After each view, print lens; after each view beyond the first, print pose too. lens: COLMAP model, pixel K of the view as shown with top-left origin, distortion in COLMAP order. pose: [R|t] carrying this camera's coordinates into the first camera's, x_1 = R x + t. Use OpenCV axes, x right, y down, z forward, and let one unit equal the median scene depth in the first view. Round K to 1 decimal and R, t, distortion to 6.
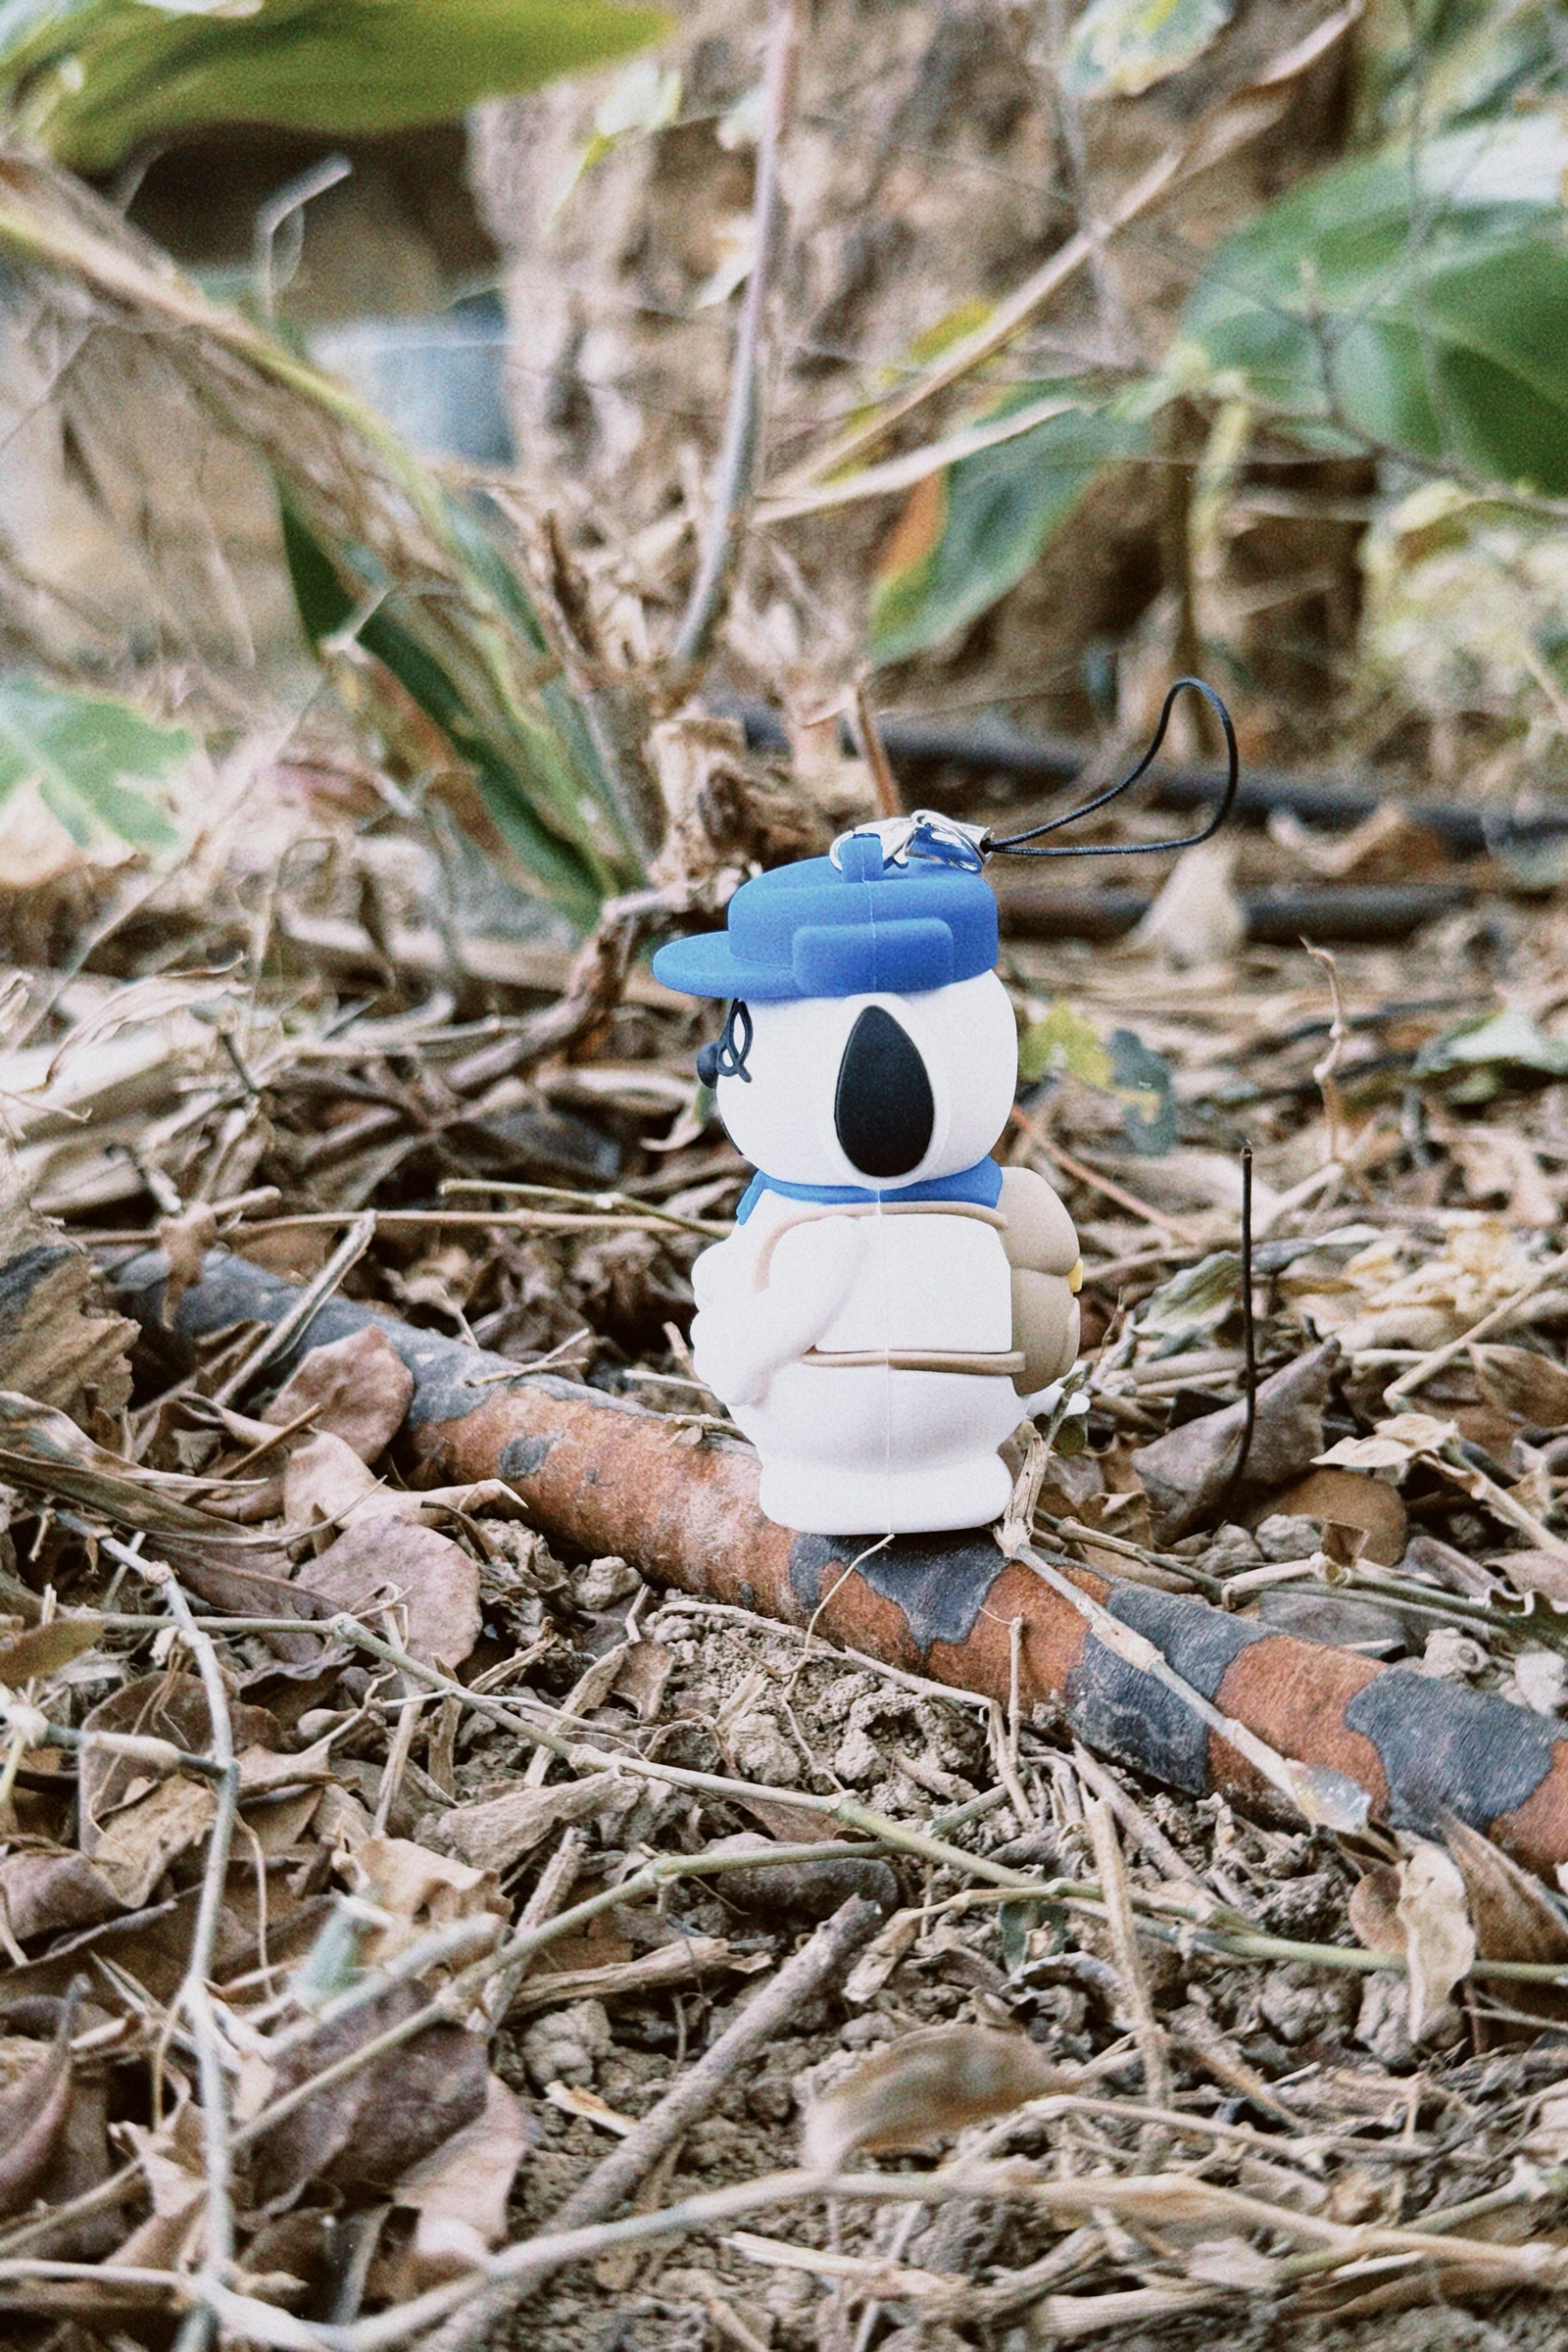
lens RADIAL K [[2485.2, 0, 784.0], [0, 2485.2, 1176.0], [0, 0, 1]] dist [0.088791, -0.154375]
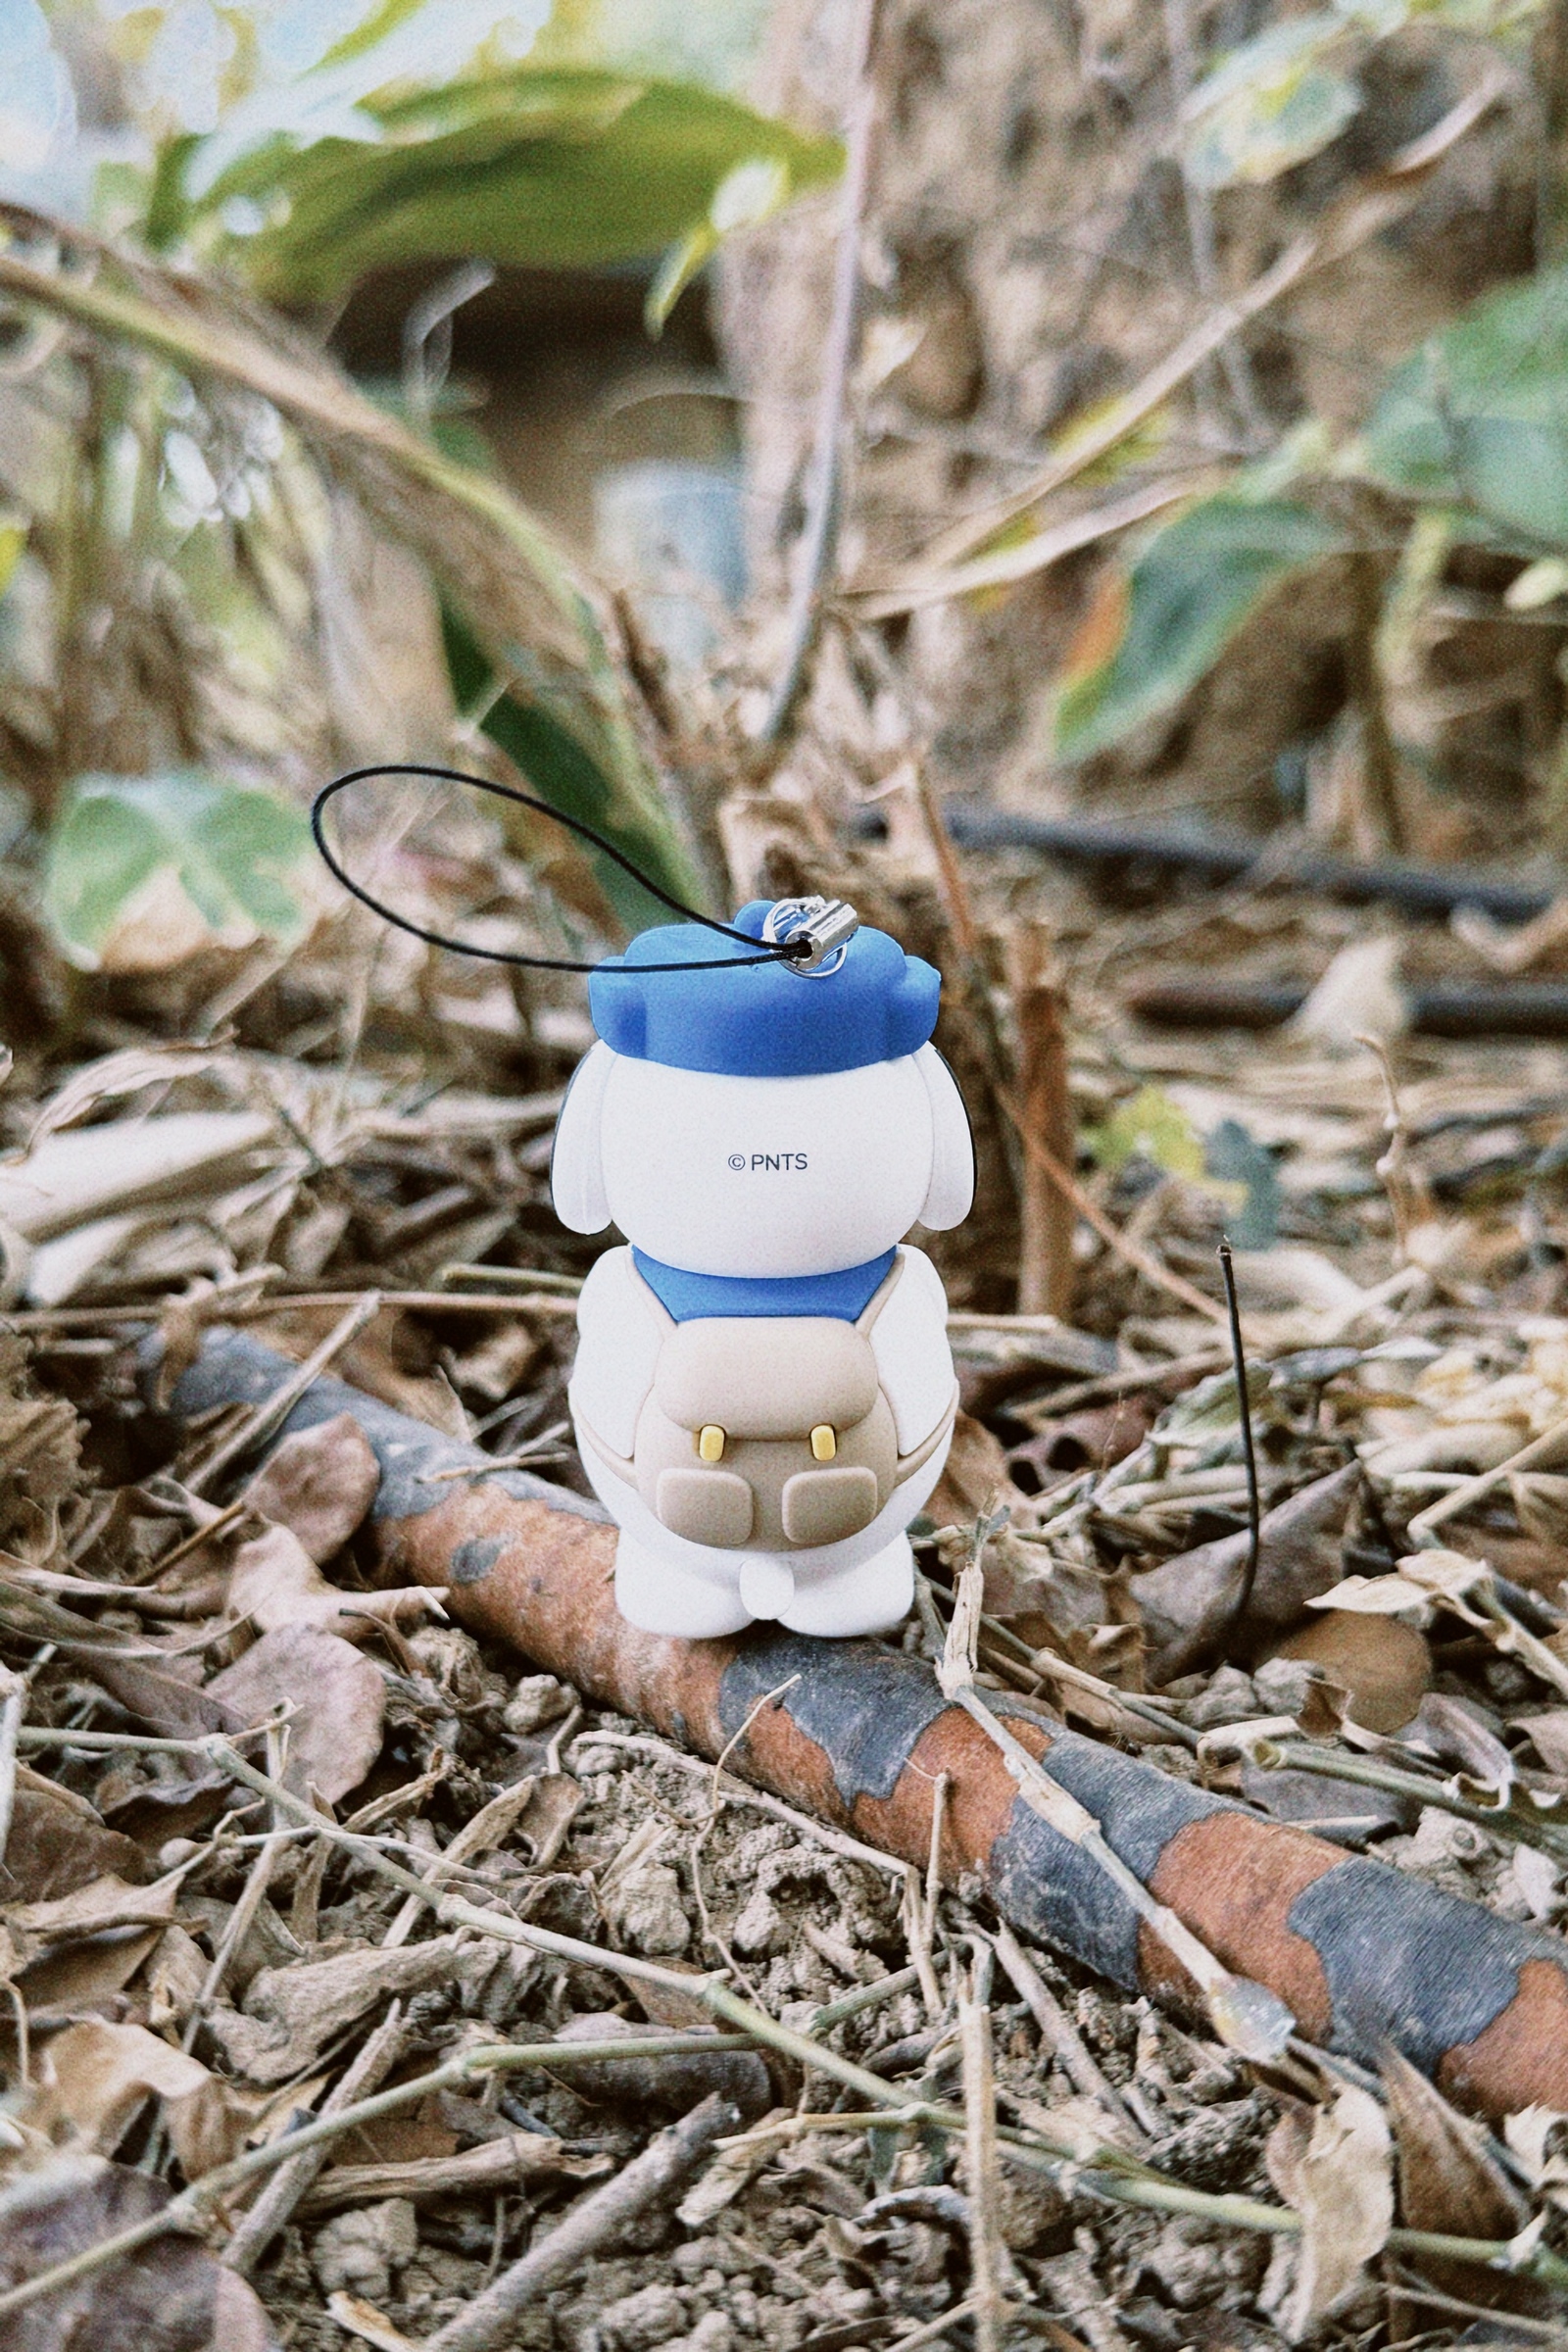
lens RADIAL K [[2300.0, 0, 784.0], [0, 2300.0, 1176.0], [0, 0, 1]] dist [0.095664, -0.347403]
pose [[0.993653, 0.018704, -0.110919, 0.121158], [-0.022221, 0.999286, -0.030555, -0.009729], [0.110269, 0.032826, 0.993360, 0.161418]]
